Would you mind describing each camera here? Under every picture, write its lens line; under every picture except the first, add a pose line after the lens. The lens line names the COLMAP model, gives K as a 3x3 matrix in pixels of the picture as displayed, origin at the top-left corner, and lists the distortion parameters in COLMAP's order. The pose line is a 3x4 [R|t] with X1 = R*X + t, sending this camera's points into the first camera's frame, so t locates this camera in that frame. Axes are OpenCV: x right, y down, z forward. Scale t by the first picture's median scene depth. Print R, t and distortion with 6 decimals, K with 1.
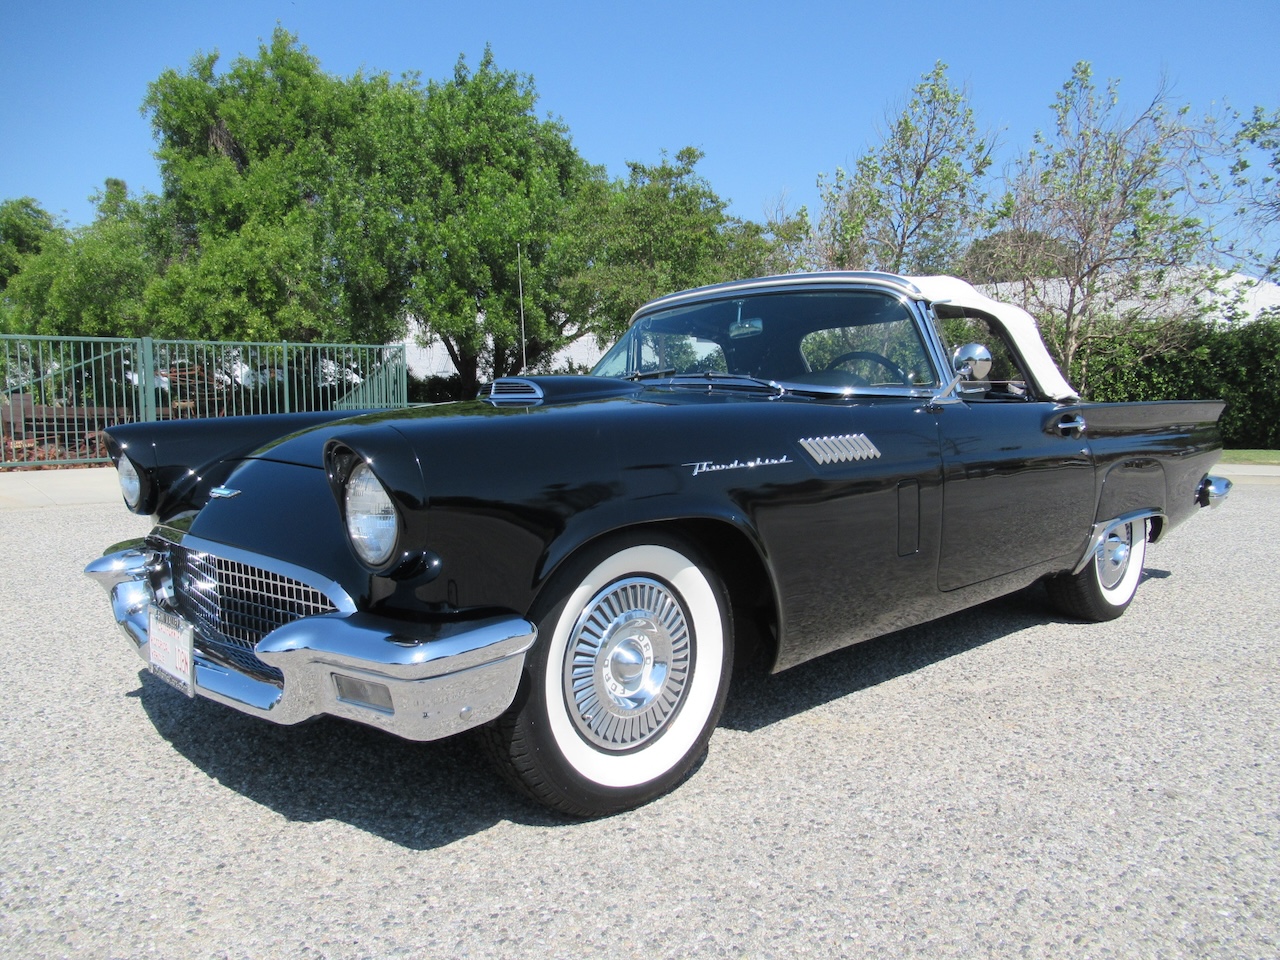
lens RADIAL K [[969.8, 0, 646.6], [0, 969.8, 481.3], [0, 0, 1]] dist [-0.005750, 0.001612]
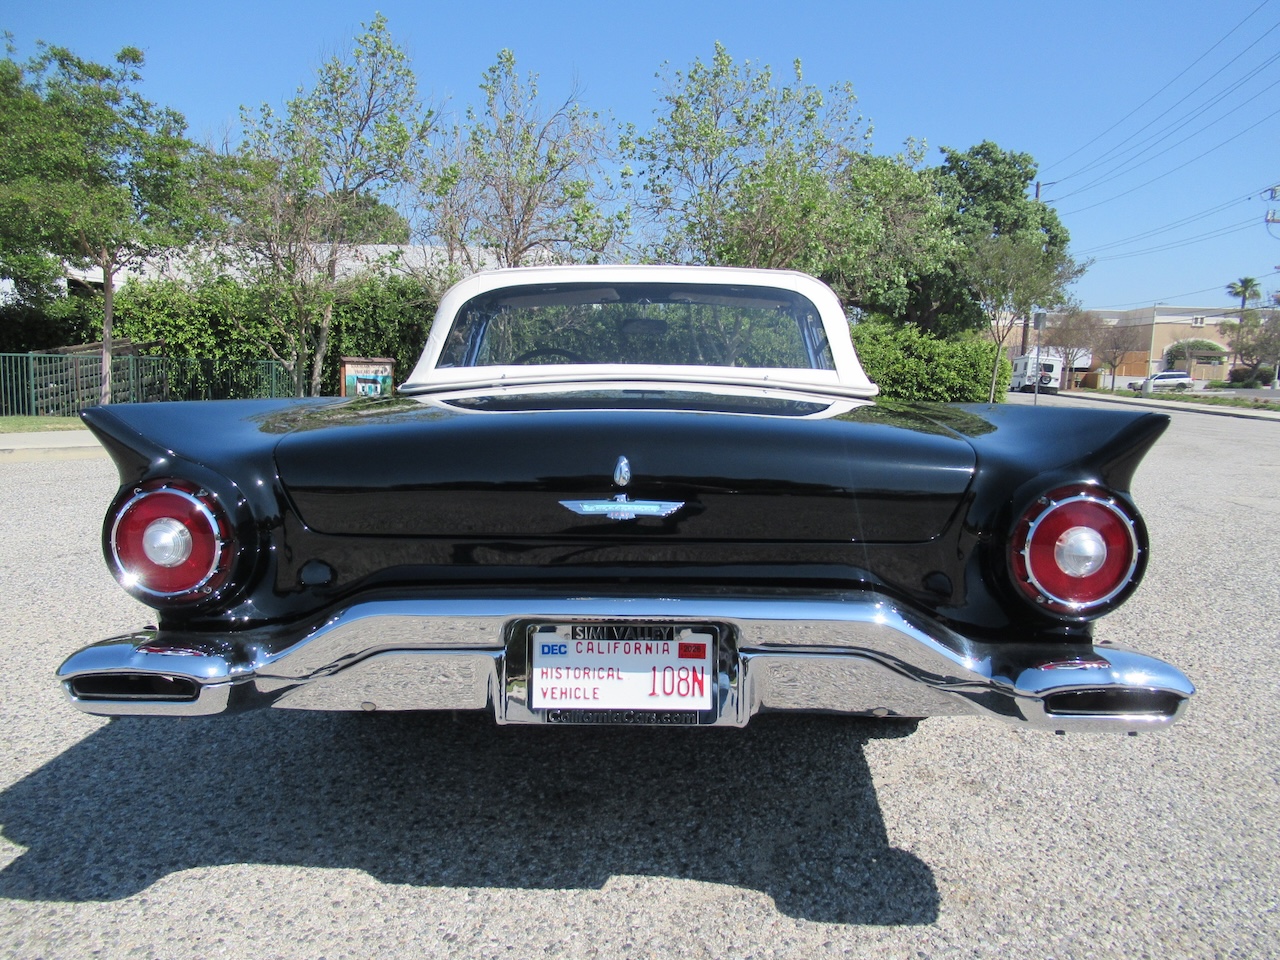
lens RADIAL K [[962.0, 0, 634.4], [0, 962.0, 475.7], [0, 0, 1]] dist [-0.000718, -0.000773]
pose [[0.770107, -0.046457, 0.636221, -0.110573], [0.020506, 0.998632, 0.048099, -0.008001], [-0.637585, -0.023995, 0.770006, 0.060379]]
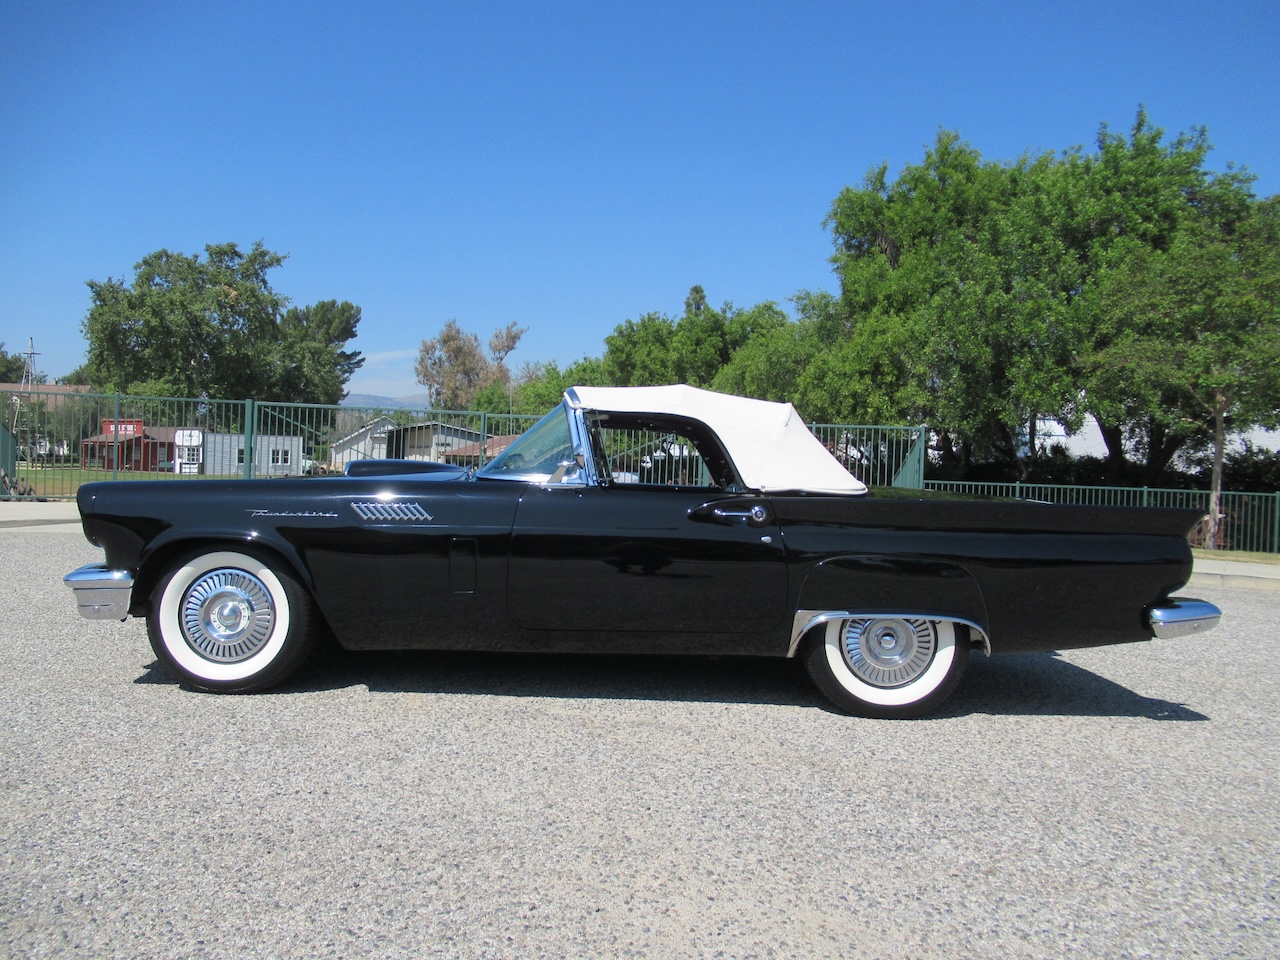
lens RADIAL K [[980.5, 0, 637.5], [0, 980.5, 475.6], [0, 0, 1]] dist [-0.007397, 0.031776]
pose [[0.725362, 0.042488, -0.687055, 0.165137], [-0.099443, 0.994092, -0.043511, -0.006294], [0.681147, 0.099884, 0.725301, 0.014741]]
